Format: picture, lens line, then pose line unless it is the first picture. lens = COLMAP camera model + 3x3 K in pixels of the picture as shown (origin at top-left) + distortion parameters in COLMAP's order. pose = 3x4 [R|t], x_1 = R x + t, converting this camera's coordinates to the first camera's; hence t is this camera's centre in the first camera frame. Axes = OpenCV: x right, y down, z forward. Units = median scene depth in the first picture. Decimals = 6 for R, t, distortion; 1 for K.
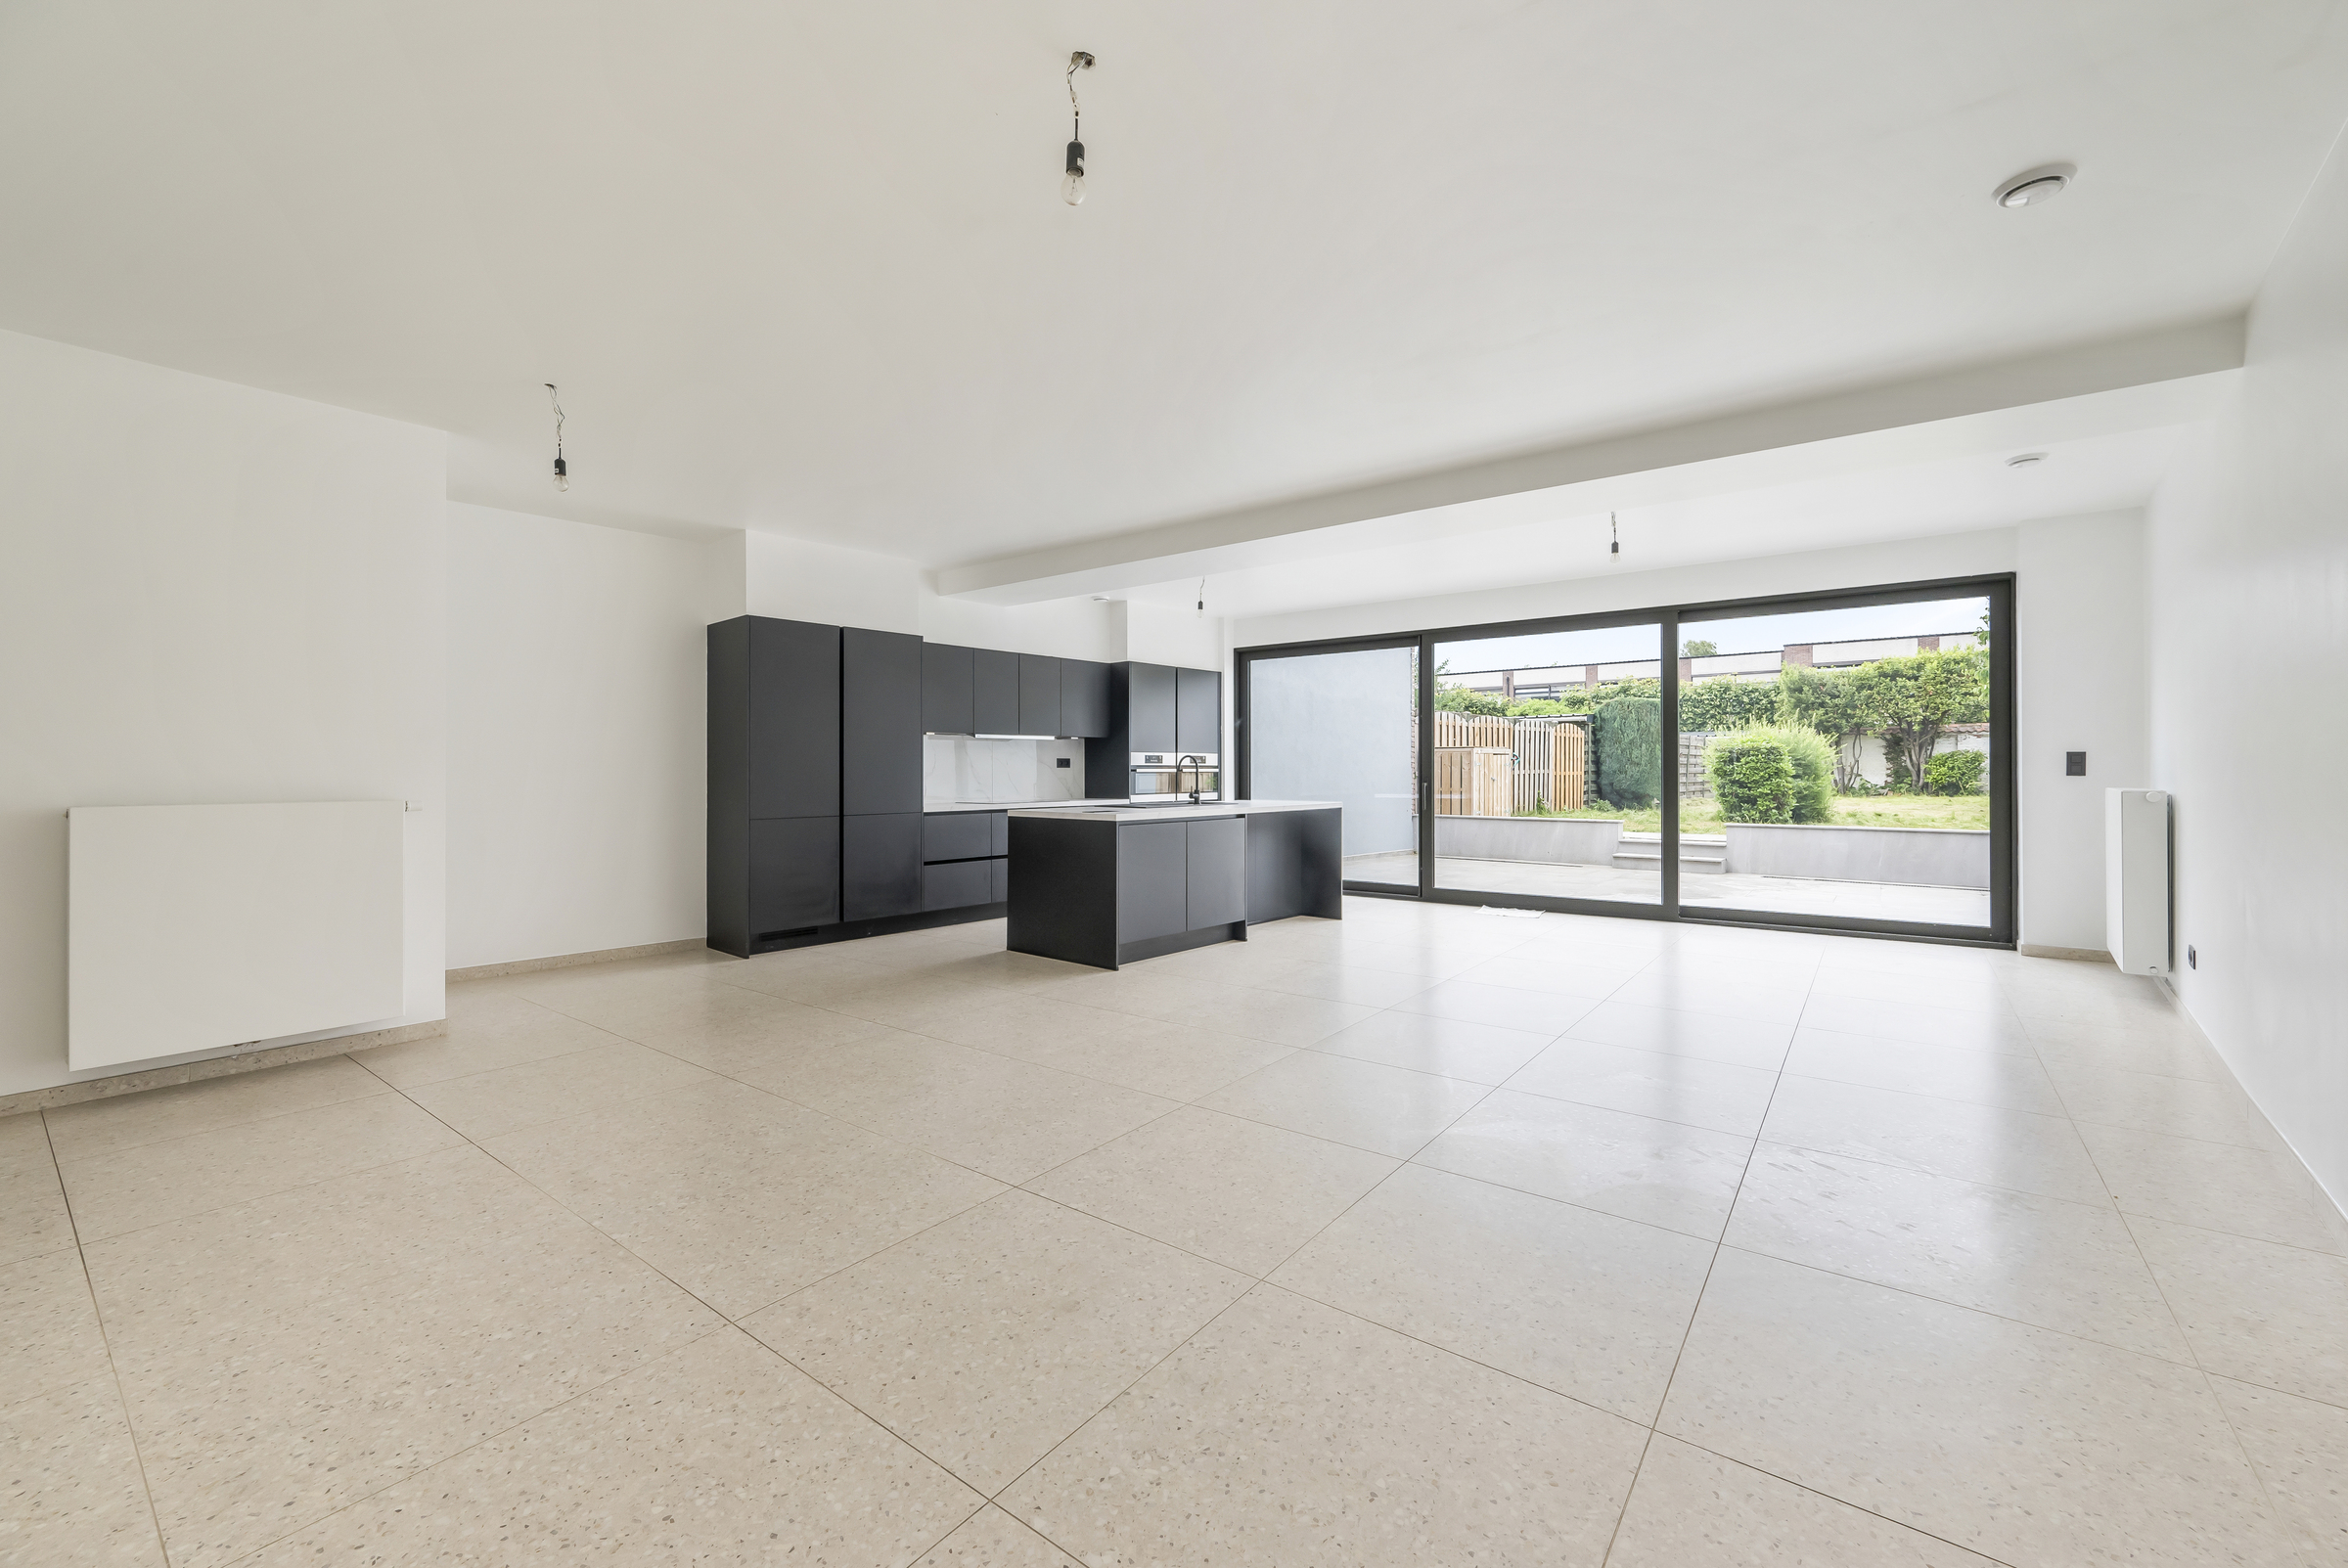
lens RADIAL K [[976.4, 0, 1179.8], [0, 976.4, 763.5], [0, 0, 1]] dist [-0.000397, 0.000335]
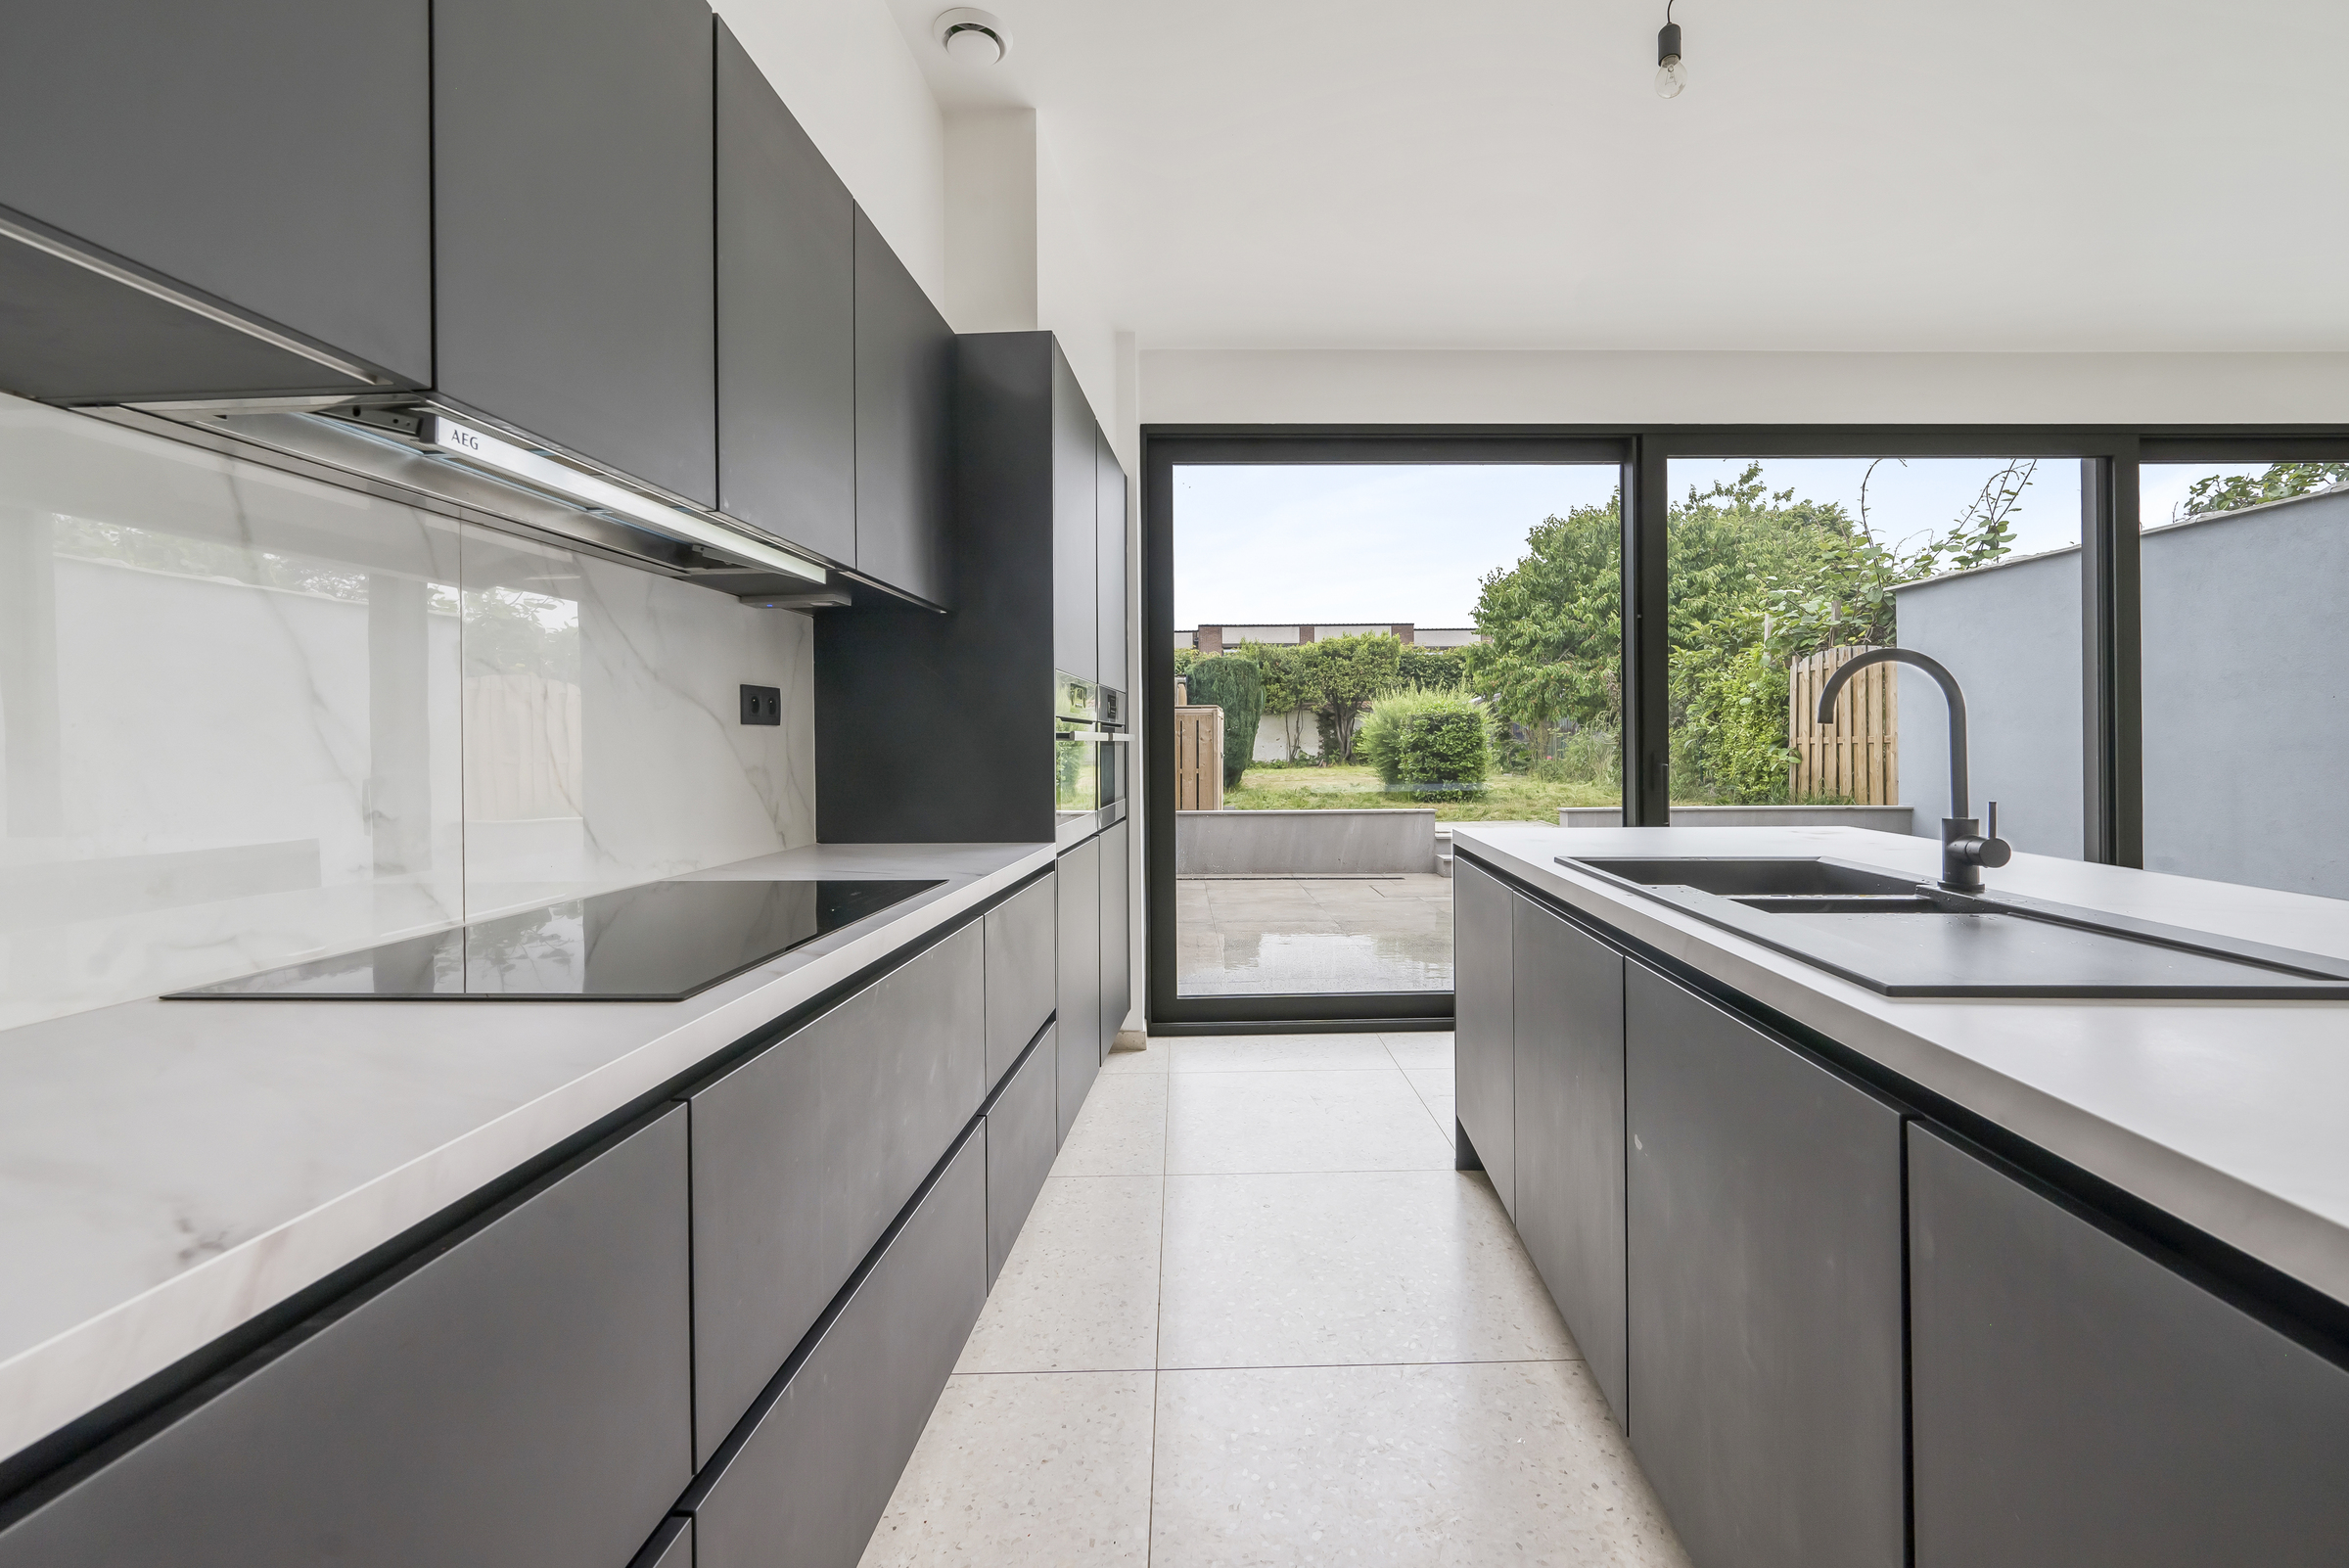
lens RADIAL K [[948.8, 0, 1177.9], [0, 948.8, 744.5], [0, 0, 1]] dist [0.027768, -0.000576]
pose [[0.769990, -0.005388, 0.638033, -0.132304], [0.002583, 0.999982, 0.005327, 0.005737], [-0.638050, -0.002454, 0.769991, 0.526023]]
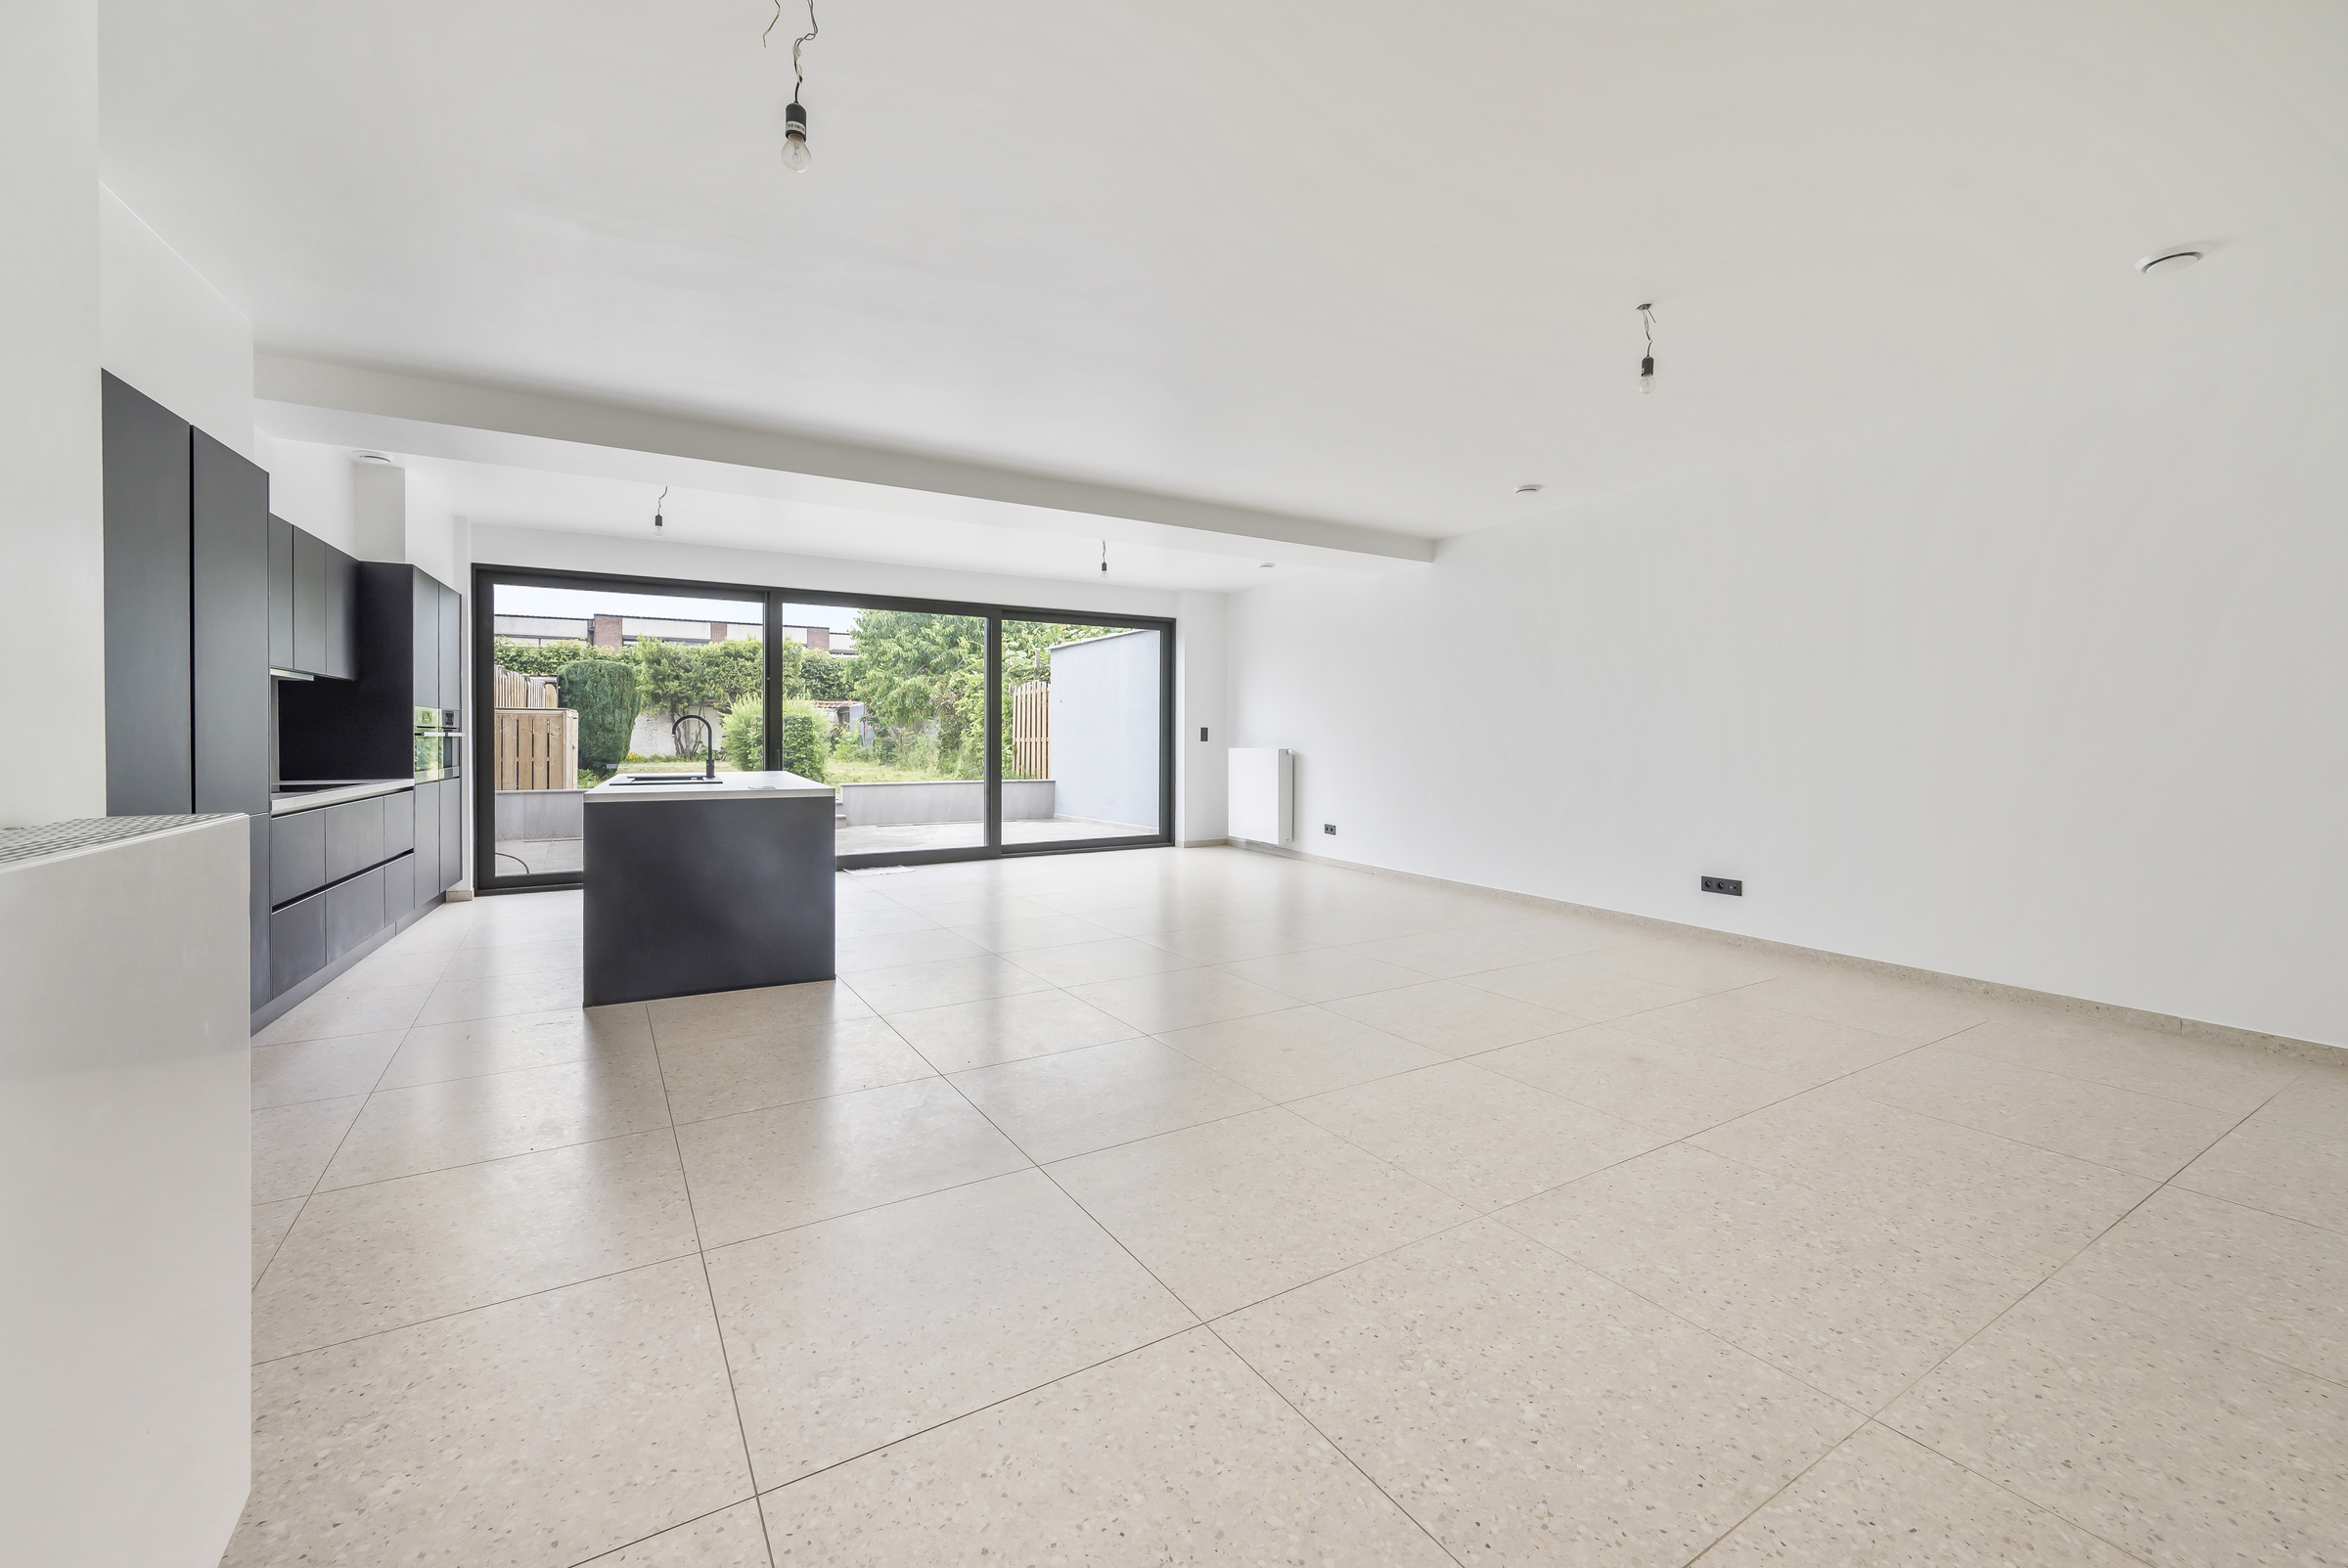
lens RADIAL K [[978.6, 0, 1183.8], [0, 978.6, 748.6], [0, 0, 1]] dist [0.002406, -0.000515]
pose [[0.326975, -0.006935, 0.945008, -0.338657], [-0.009913, 0.999893, 0.010768, 0.003159], [-0.944981, -0.012889, 0.326871, 0.208343]]
